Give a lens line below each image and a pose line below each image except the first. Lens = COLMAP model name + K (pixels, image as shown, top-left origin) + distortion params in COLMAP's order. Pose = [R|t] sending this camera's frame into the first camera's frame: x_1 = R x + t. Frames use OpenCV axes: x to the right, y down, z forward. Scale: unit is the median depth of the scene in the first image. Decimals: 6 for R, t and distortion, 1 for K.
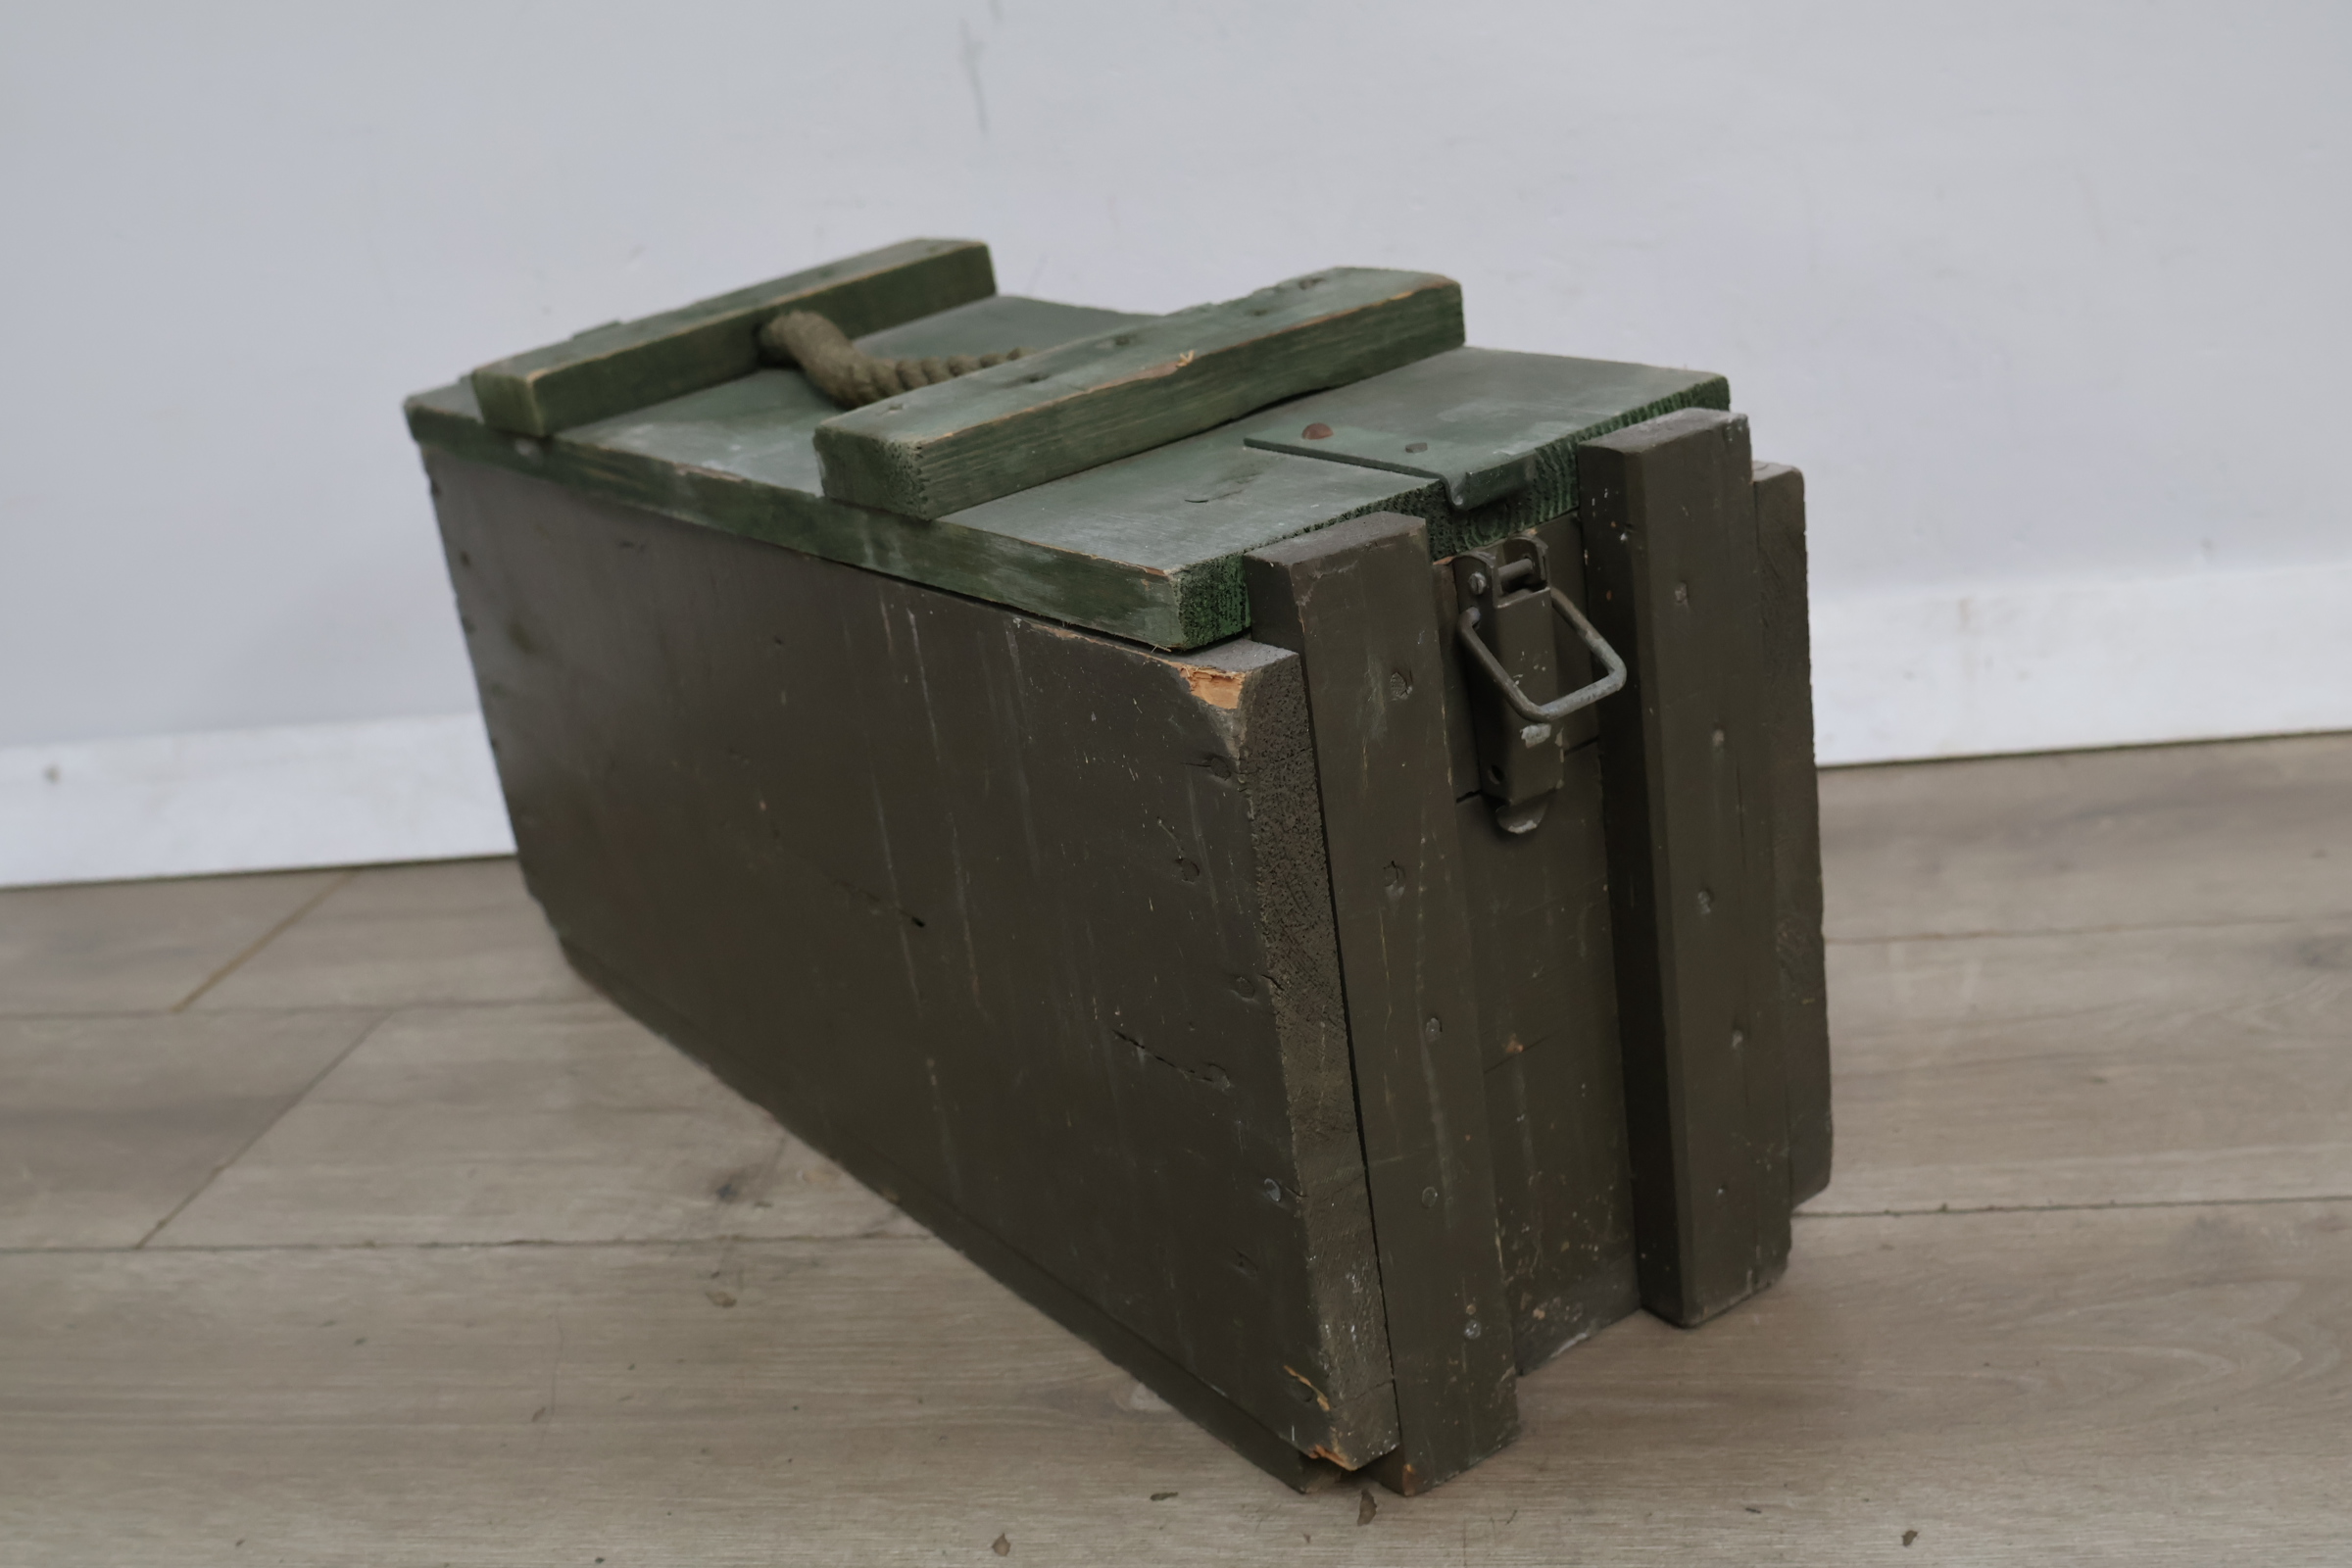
lens RADIAL K [[2436.7, 0, 1176.0], [0, 2436.7, 784.0], [0, 0, 1]] dist [-0.004025, -0.010252]
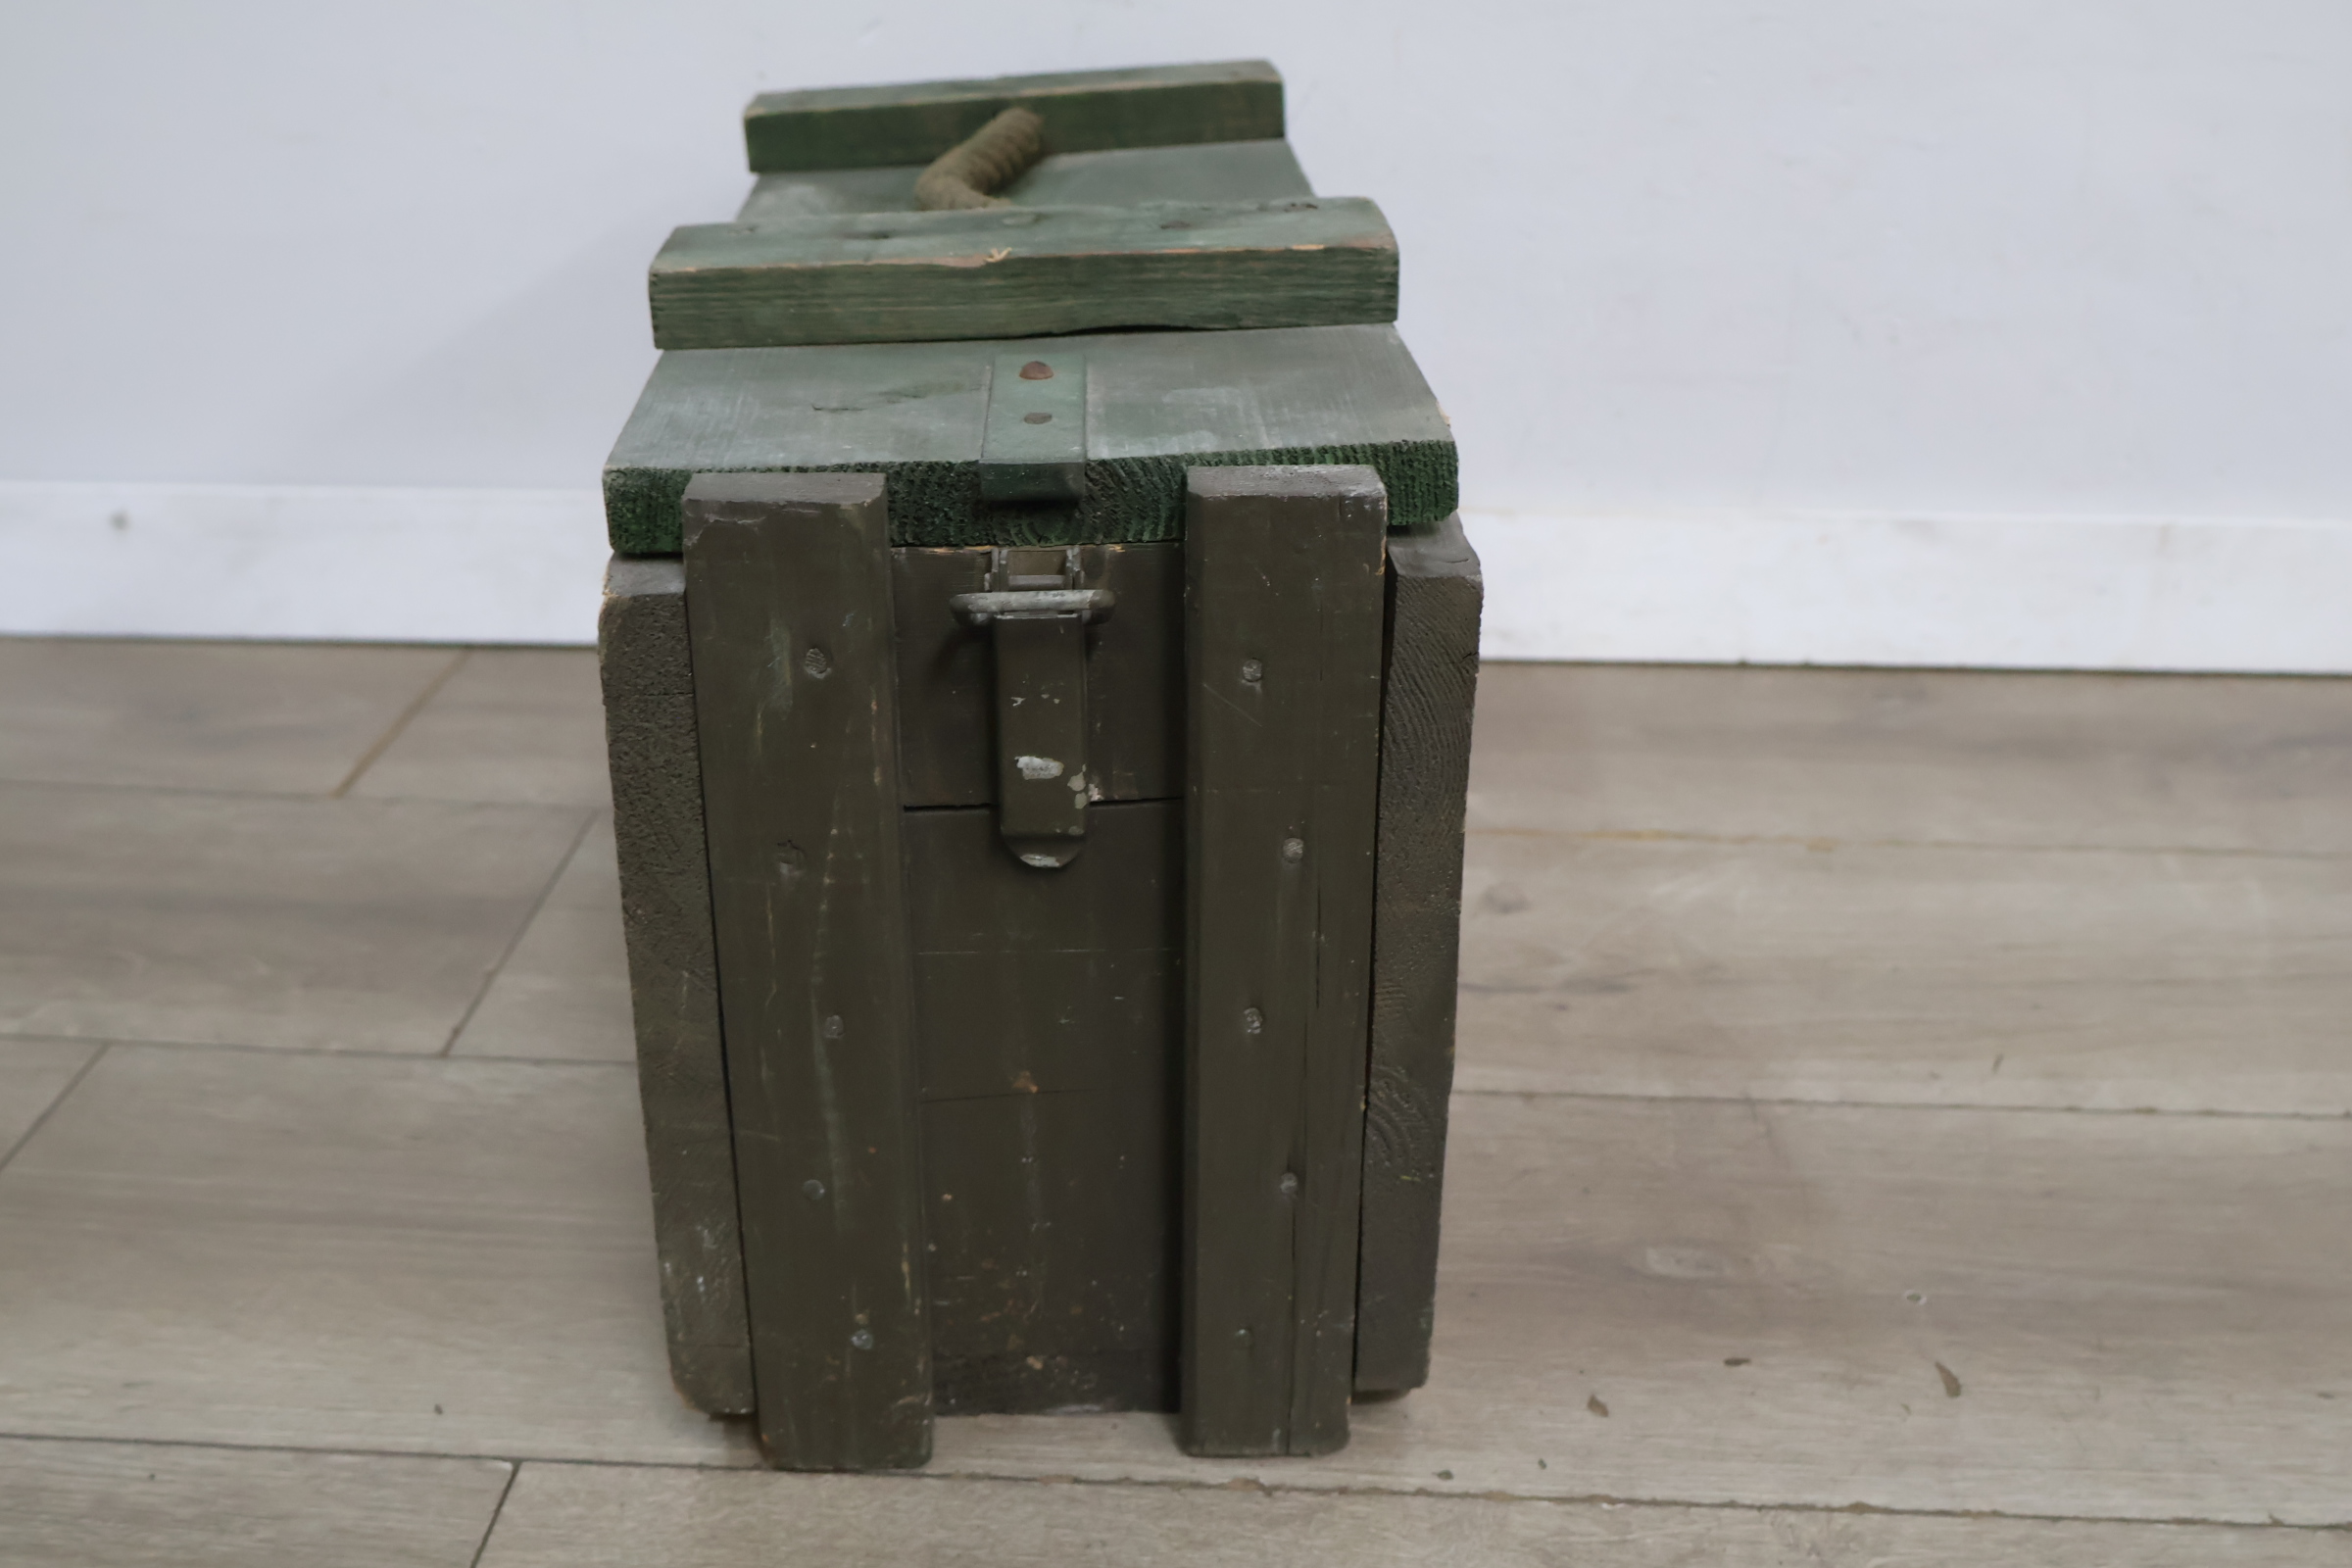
lens RADIAL K [[2428.7, 0, 1176.0], [0, 2428.7, 784.0], [0, 0, 1]] dist [-0.001476, -0.022984]
pose [[0.829356, 0.348370, -0.436815, 0.570401], [-0.299087, 0.937179, 0.179562, -0.186189], [0.471928, -0.018275, 0.881448, 0.240767]]
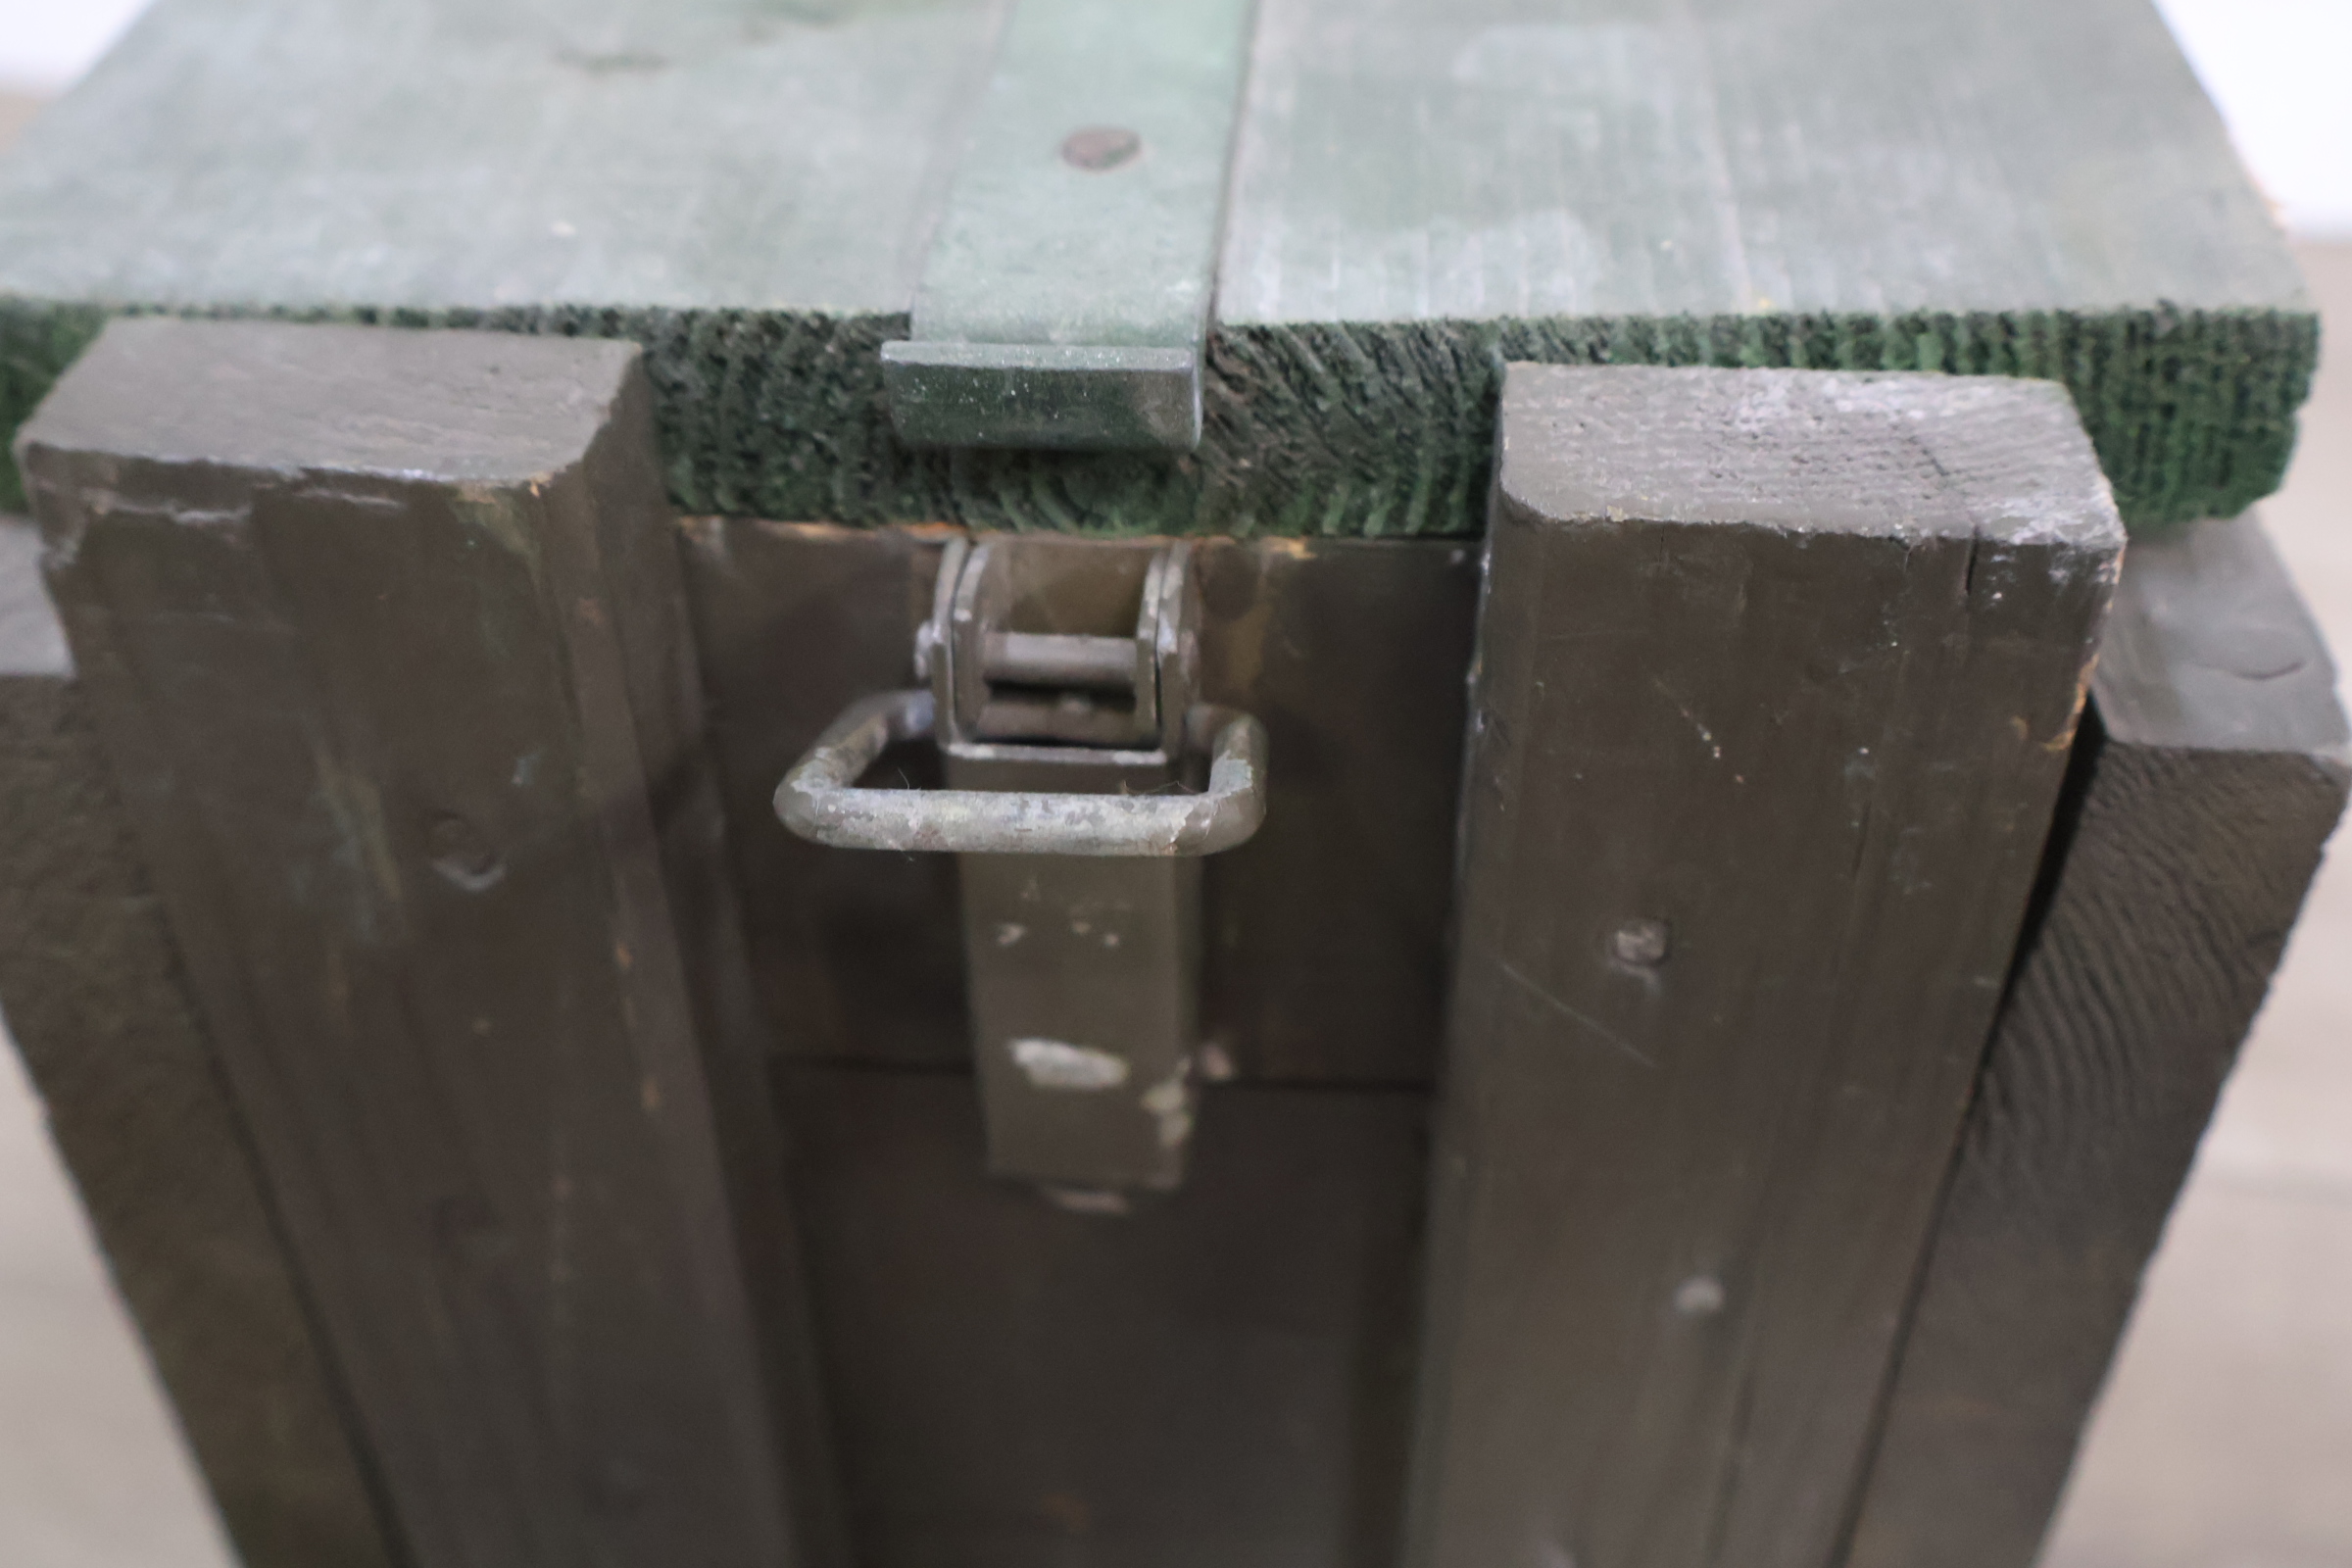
lens RADIAL K [[2481.8, 0, 1176.0], [0, 2481.8, 784.0], [0, 0, 1]] dist [0.005215, 0.014551]
pose [[0.758037, 0.511437, -0.404737, 0.279800], [-0.315598, 0.830705, 0.458614, -0.220608], [0.570769, -0.219912, 0.791114, 0.725634]]
